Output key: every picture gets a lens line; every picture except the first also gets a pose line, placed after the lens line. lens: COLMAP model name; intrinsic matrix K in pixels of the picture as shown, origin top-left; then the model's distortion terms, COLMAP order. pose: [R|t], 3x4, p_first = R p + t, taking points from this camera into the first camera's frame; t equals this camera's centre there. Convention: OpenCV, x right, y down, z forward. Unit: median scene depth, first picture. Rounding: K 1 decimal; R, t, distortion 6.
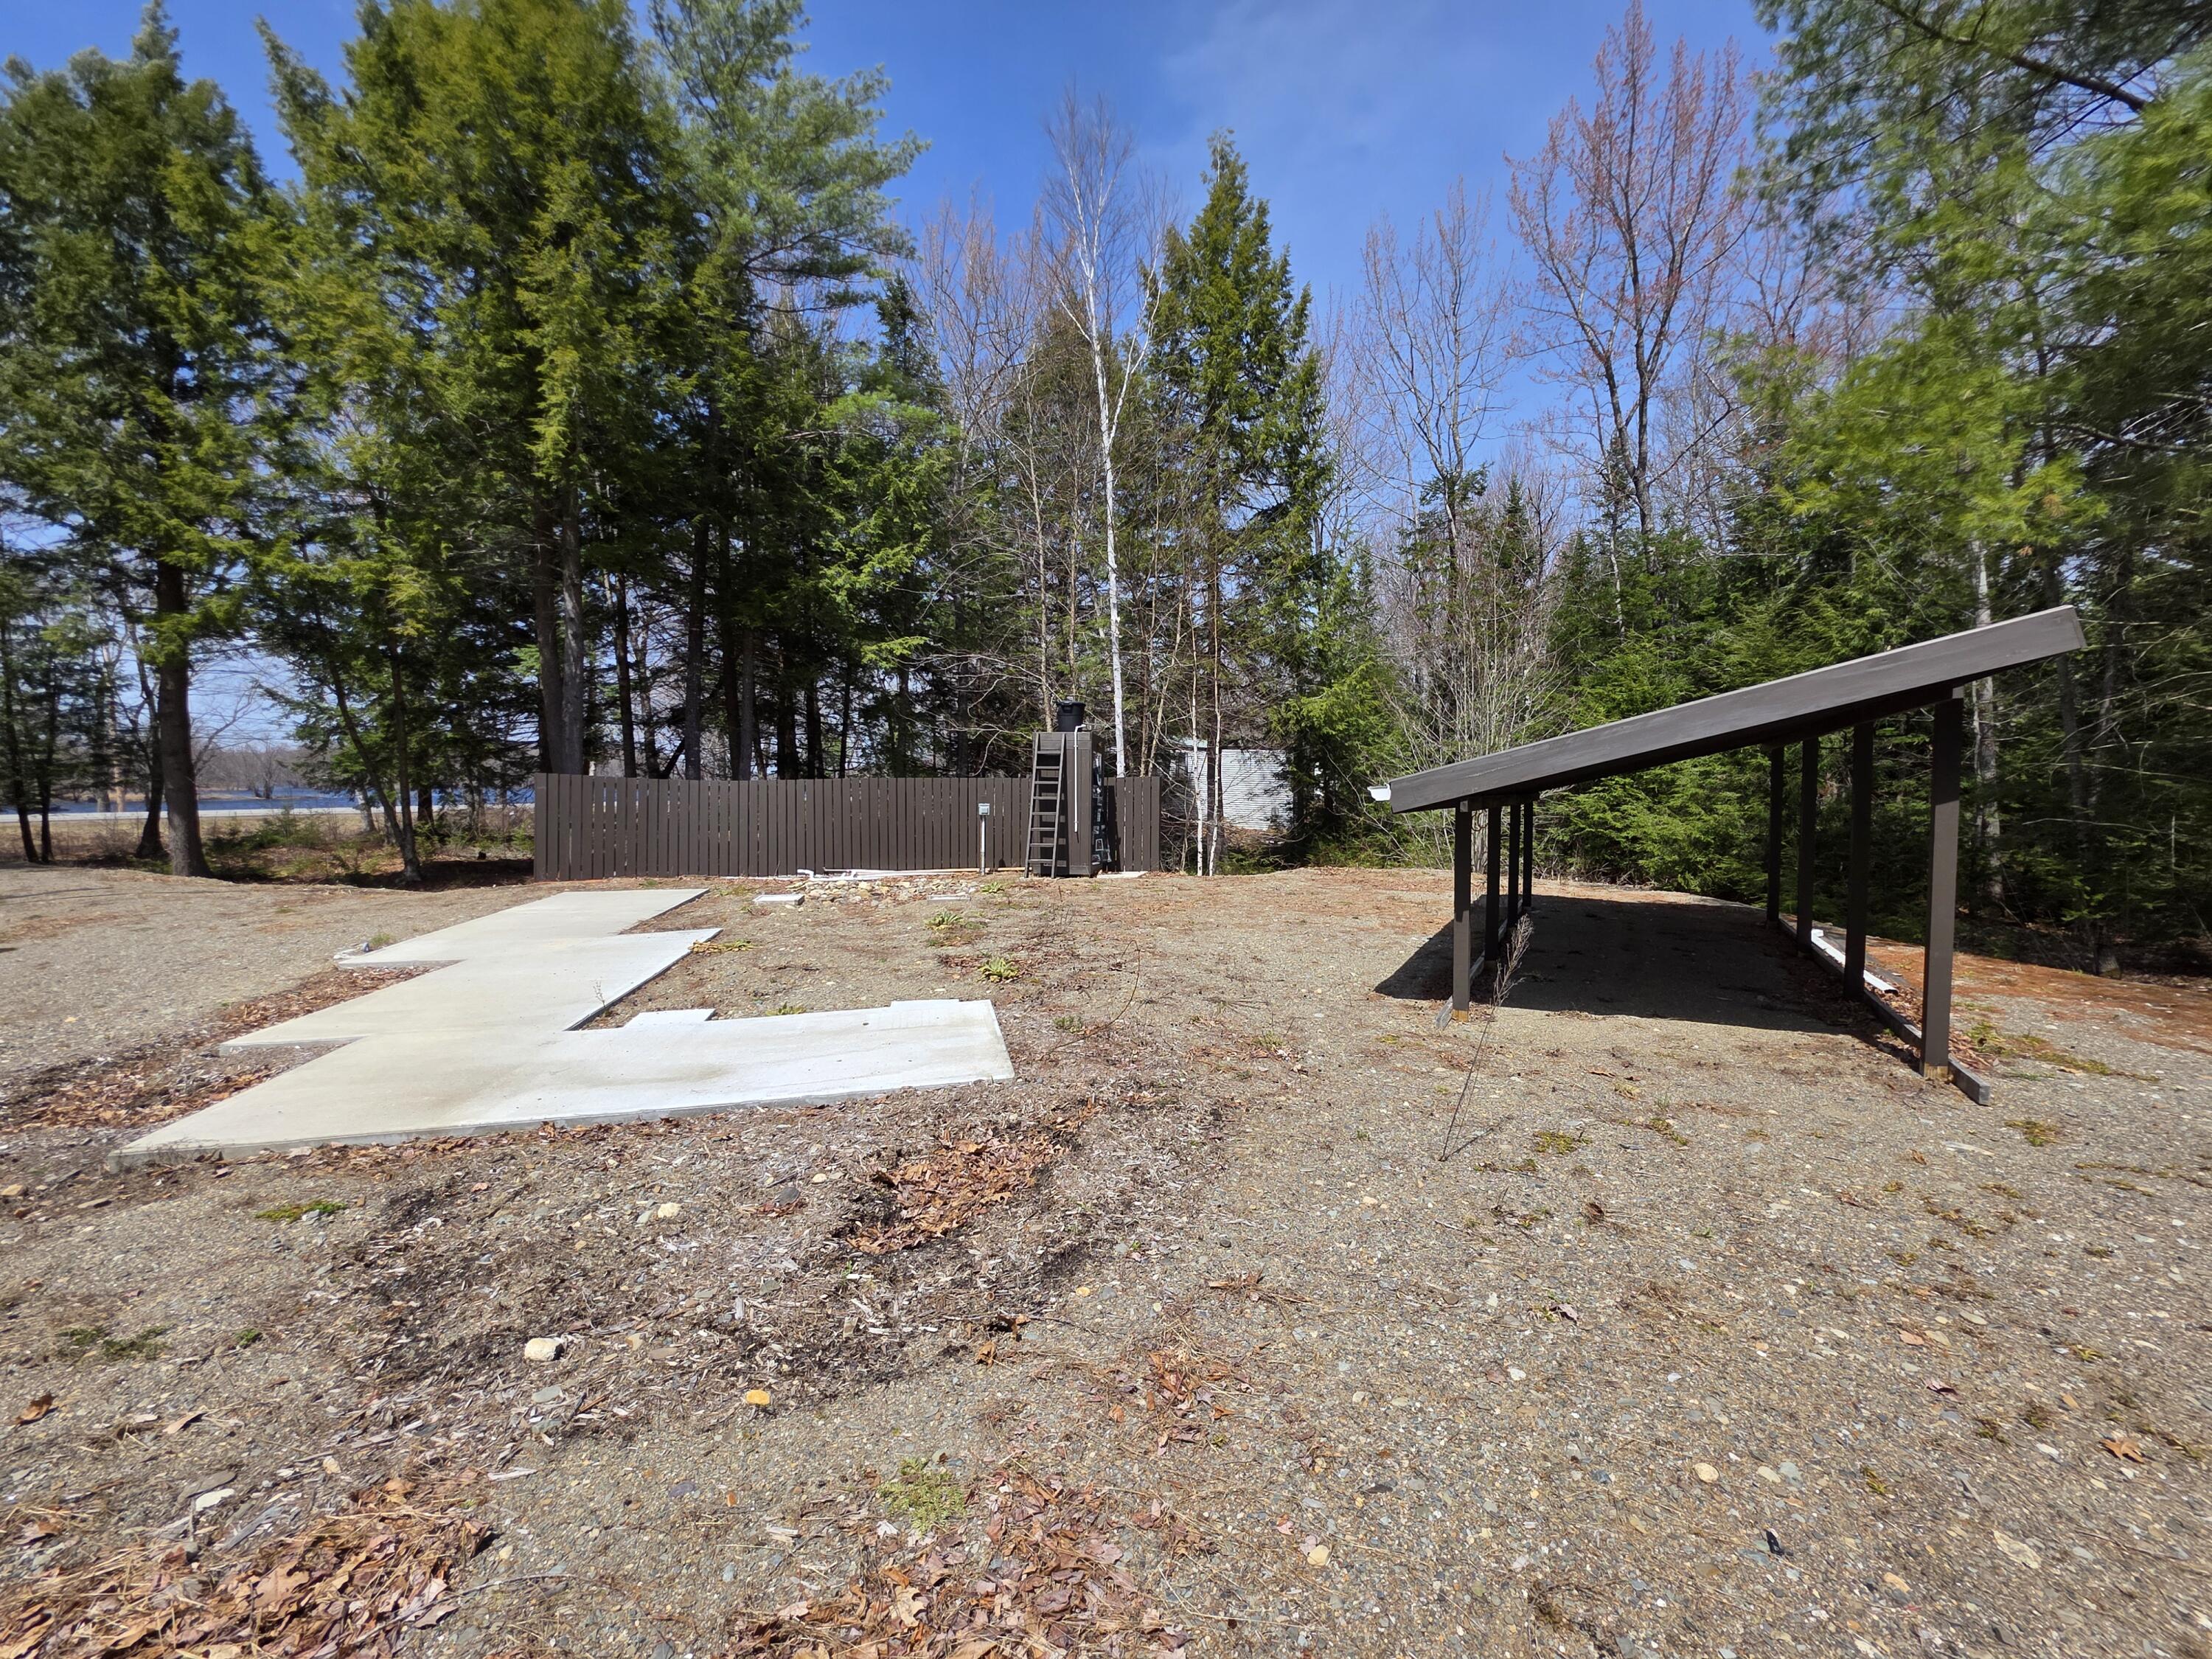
lens RADIAL K [[878.8, 0, 1110.8], [0, 878.8, 826.8], [0, 0, 1]] dist [0.000282, 0.001003]
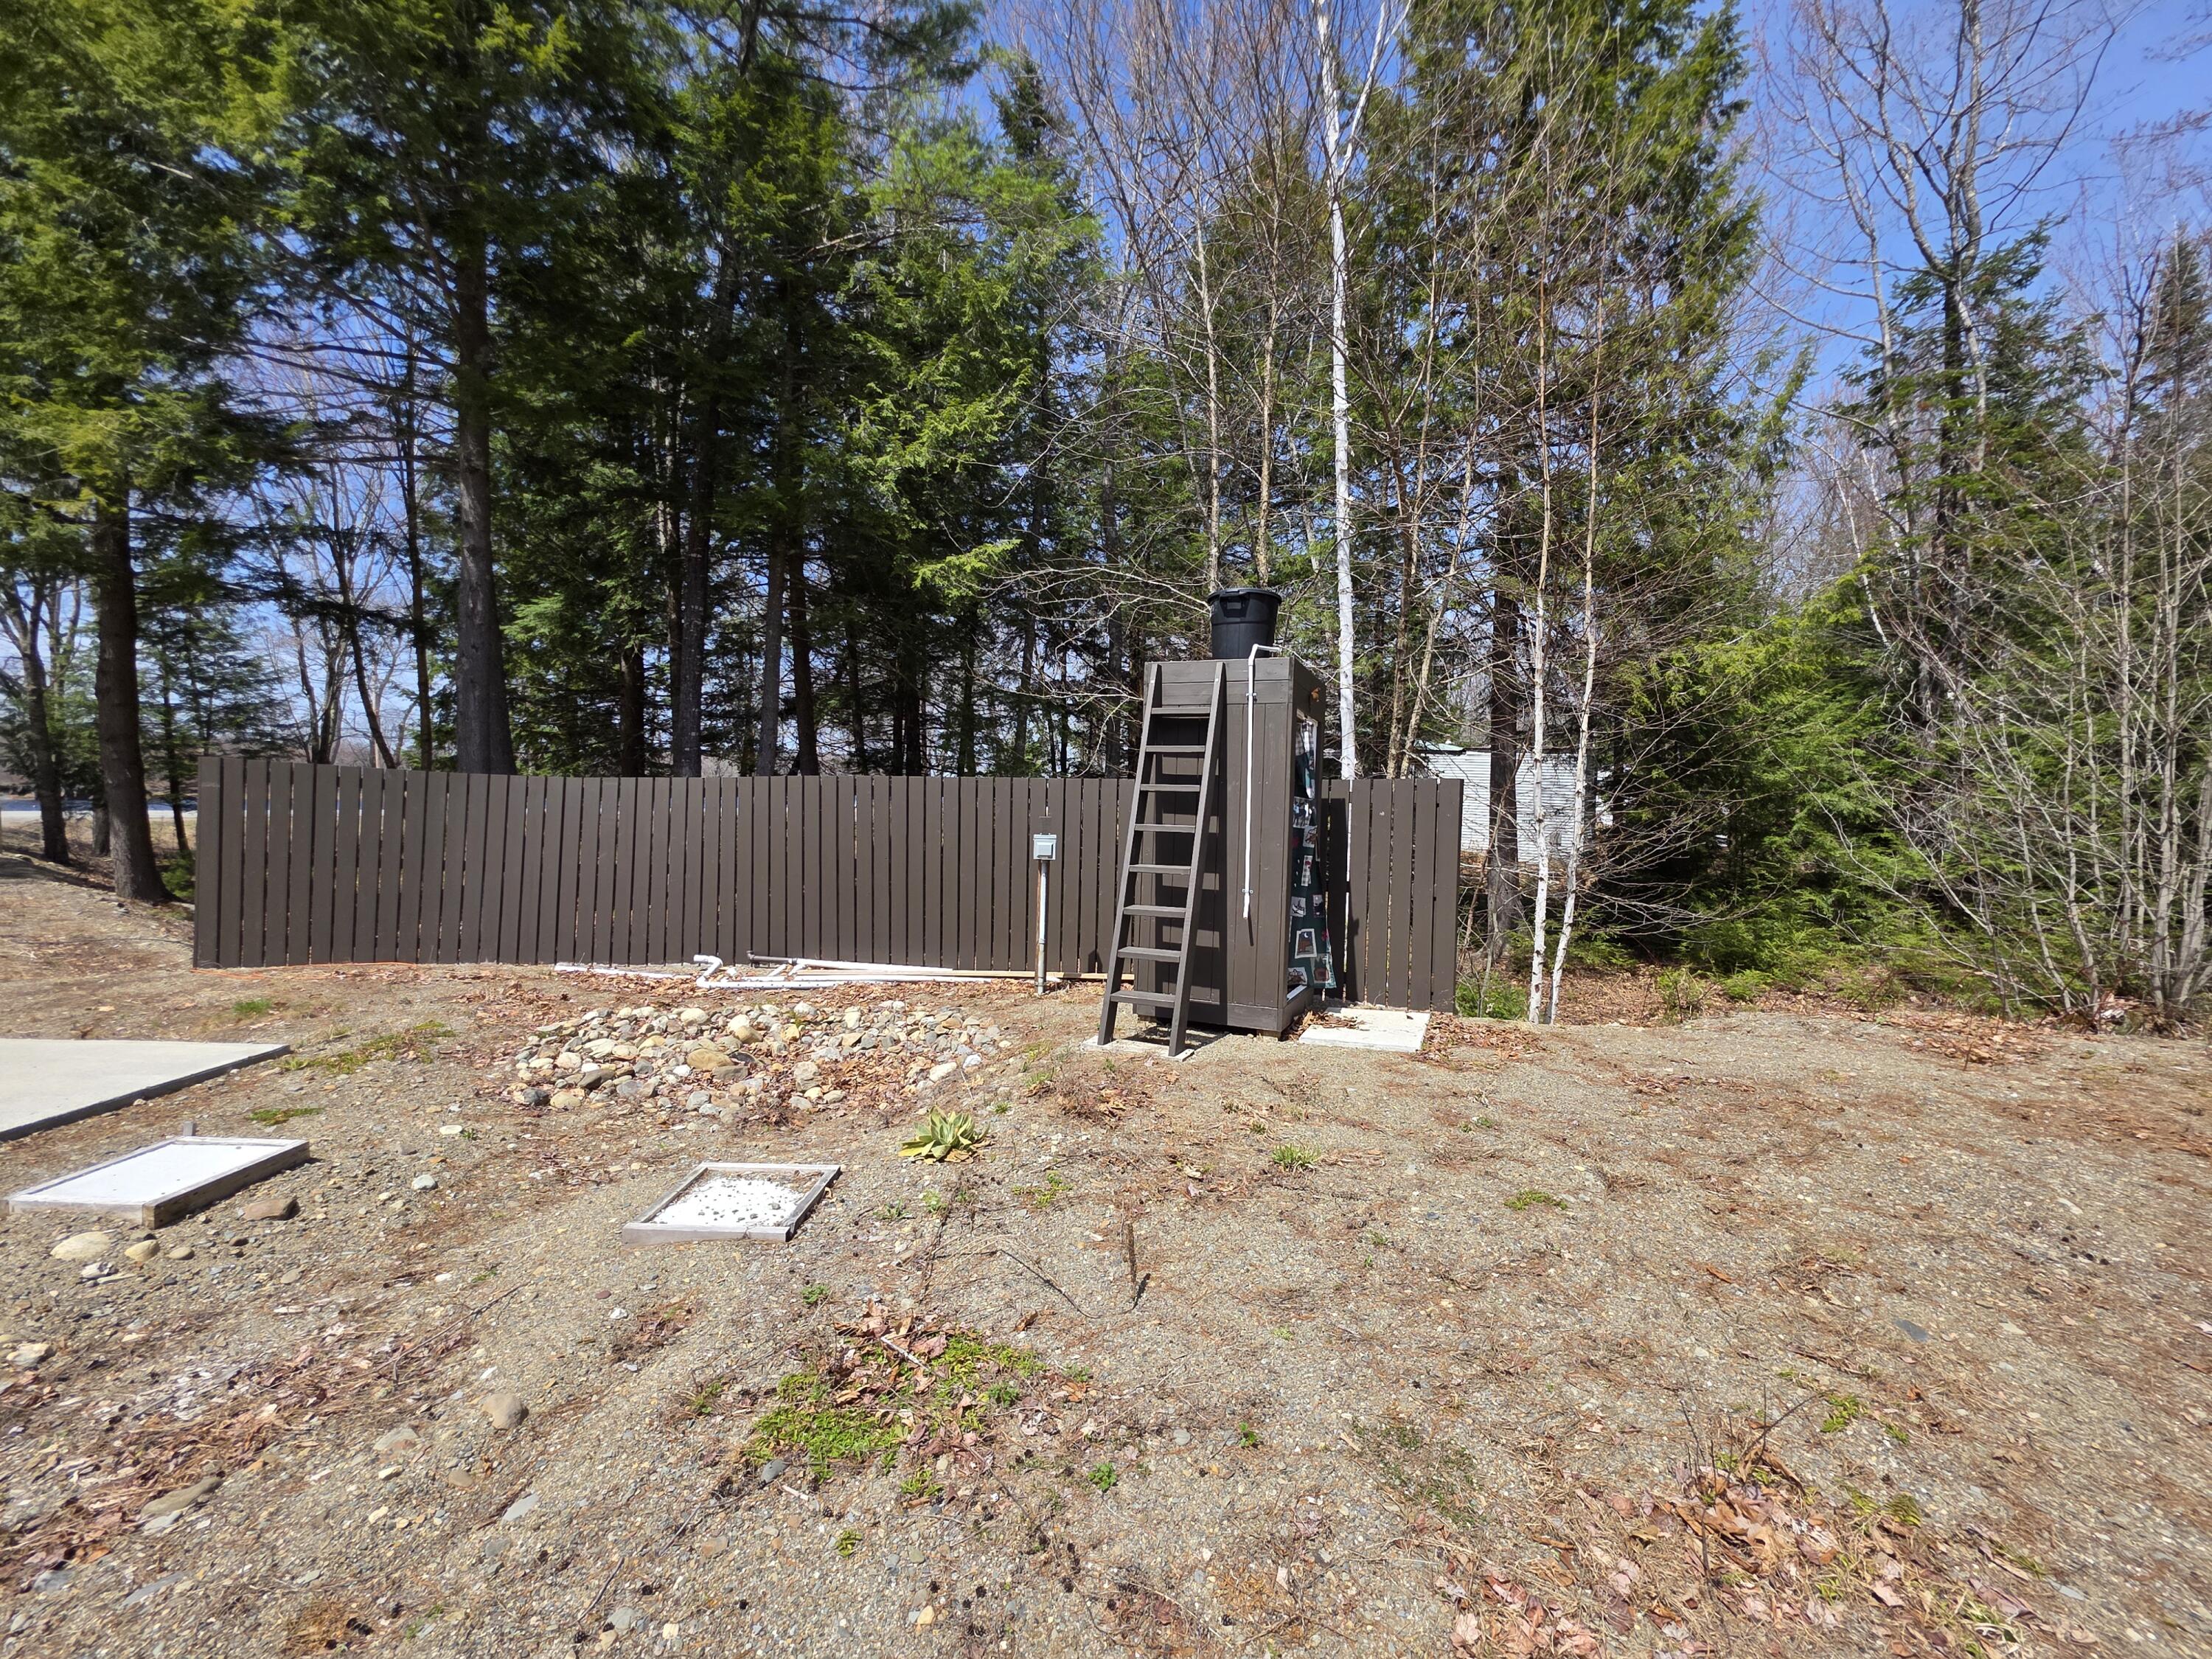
lens RADIAL K [[878.8, 0, 1111.7], [0, 878.8, 813.8], [0, 0, 1]] dist [0.000282, 0.001003]
pose [[0.973295, 0.020883, -0.228607, -0.006320], [-0.026699, 0.999393, -0.022374, -0.019191], [0.228001, 0.027880, 0.973262, 0.403623]]
